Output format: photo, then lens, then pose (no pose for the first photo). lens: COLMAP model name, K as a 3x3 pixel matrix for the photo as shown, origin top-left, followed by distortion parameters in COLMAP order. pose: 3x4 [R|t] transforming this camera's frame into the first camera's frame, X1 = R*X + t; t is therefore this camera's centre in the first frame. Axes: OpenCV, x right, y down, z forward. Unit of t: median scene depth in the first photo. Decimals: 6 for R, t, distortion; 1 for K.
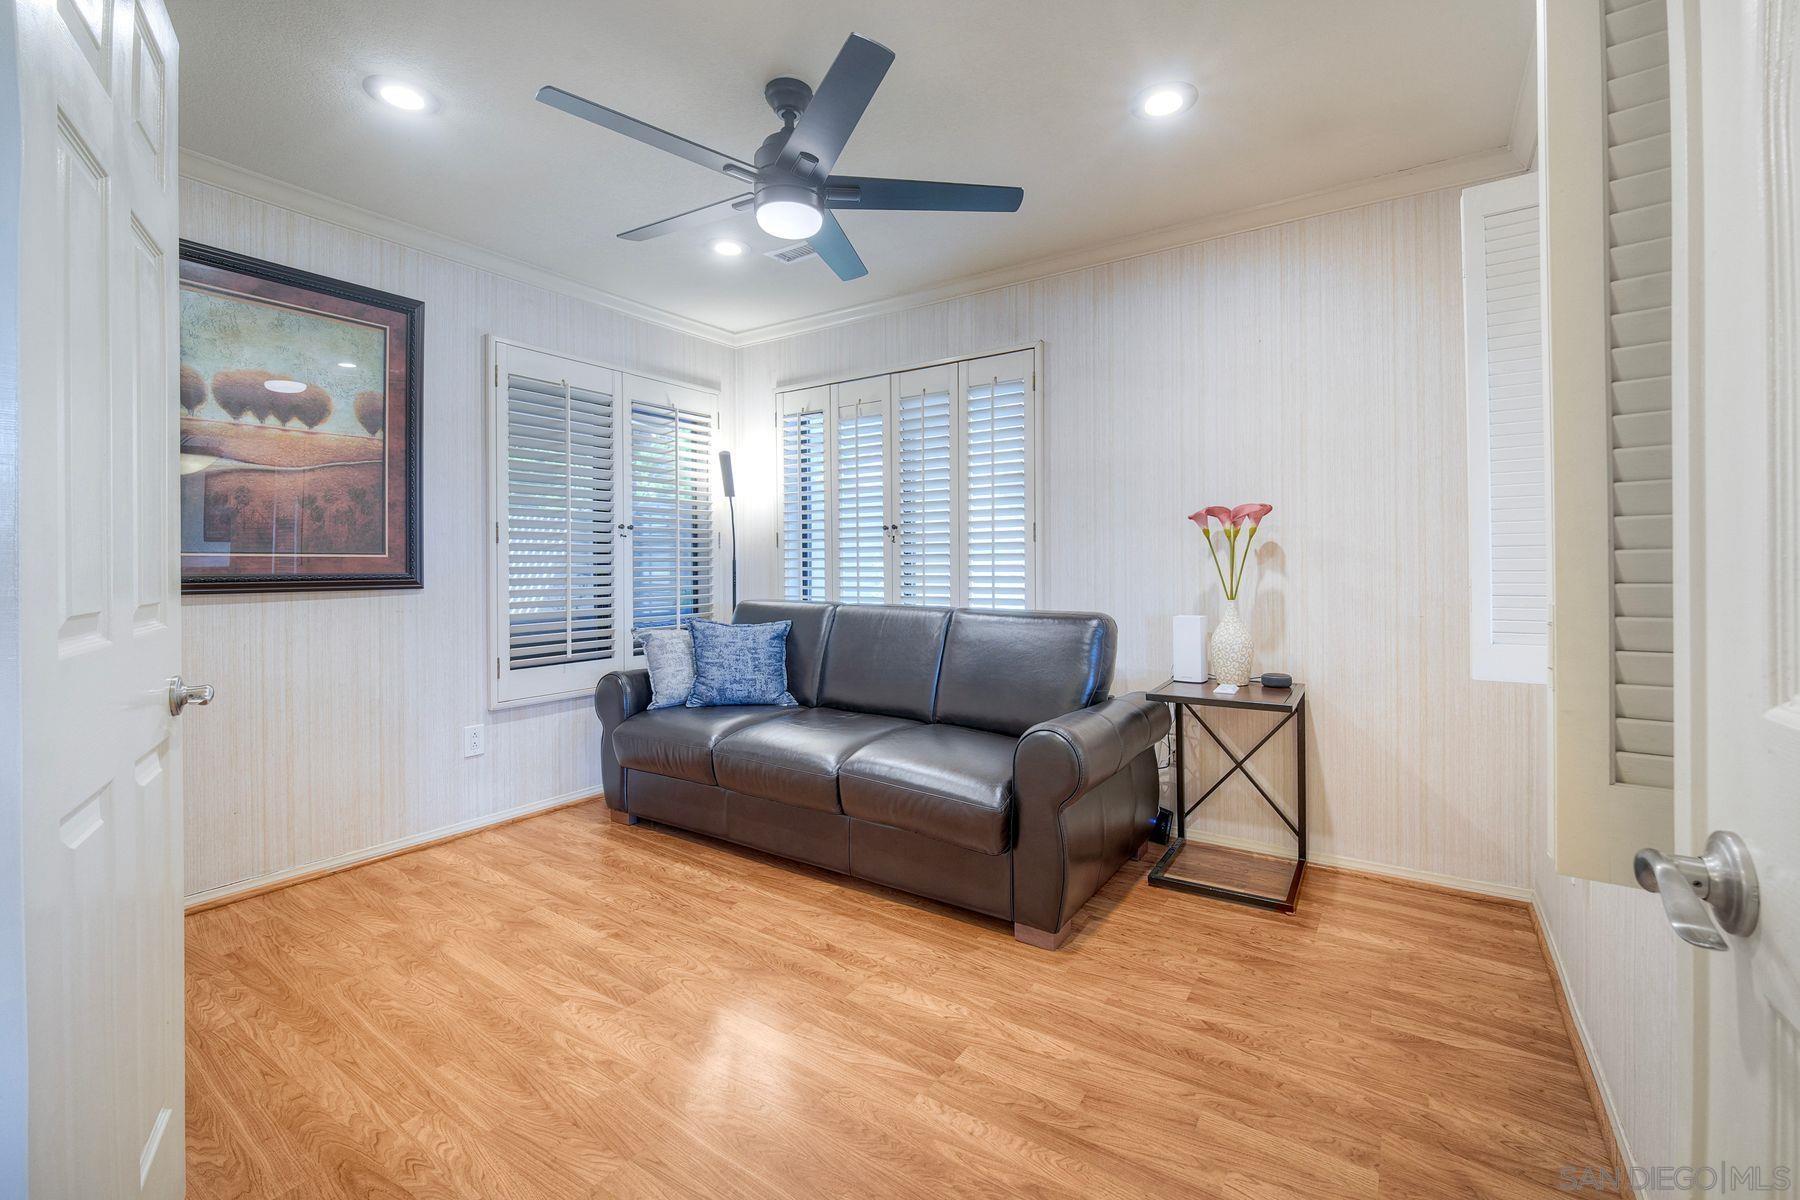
lens RADIAL K [[787.9, 0, 898.1], [0, 787.9, 554.9], [0, 0, 1]] dist [0.001204, -0.011729]
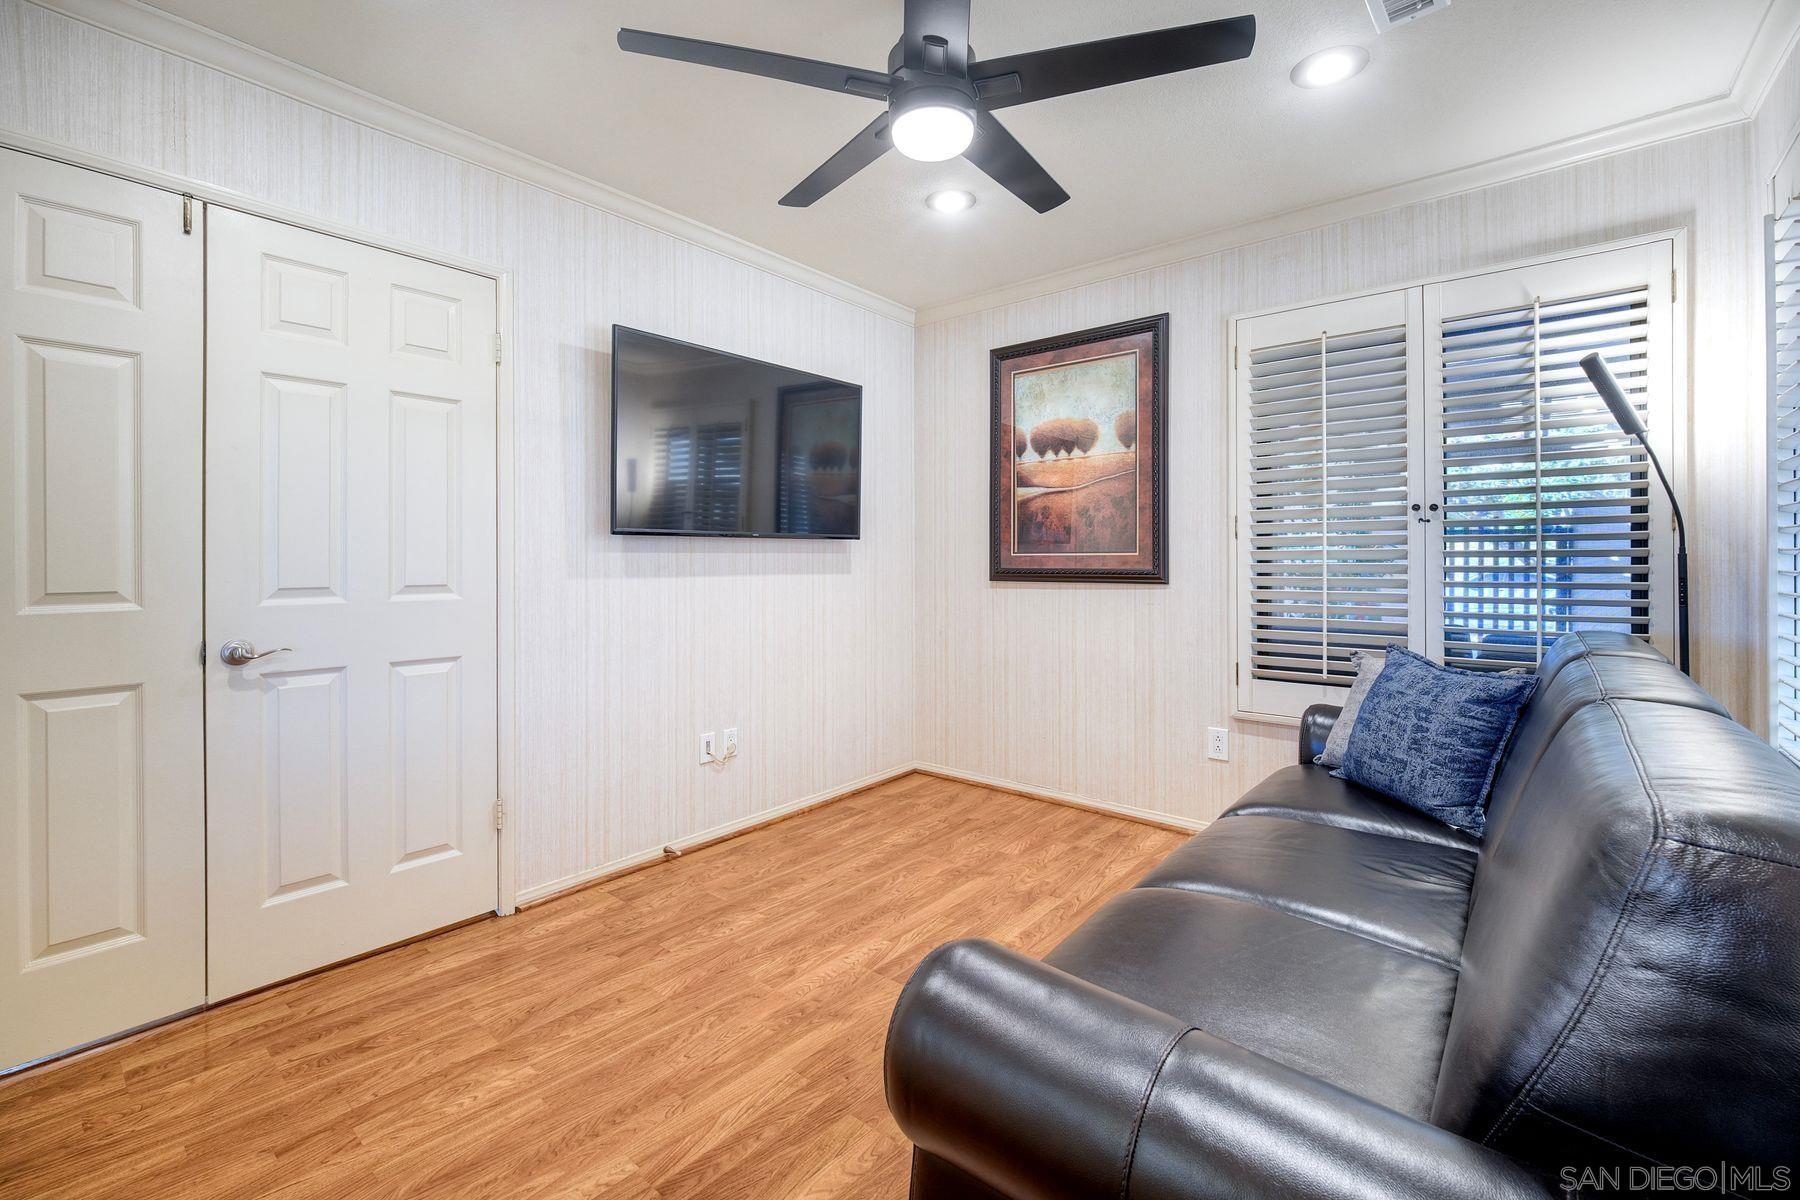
lens RADIAL K [[842.9, 0, 1006.3], [0, 842.9, 553.0], [0, 0, 1]] dist [0.001617, -0.012168]
pose [[-0.111740, -0.001084, -0.993737, 0.579288], [0.016355, 0.999862, -0.002930, 0.000631], [0.993603, -0.016580, -0.111707, 0.961795]]
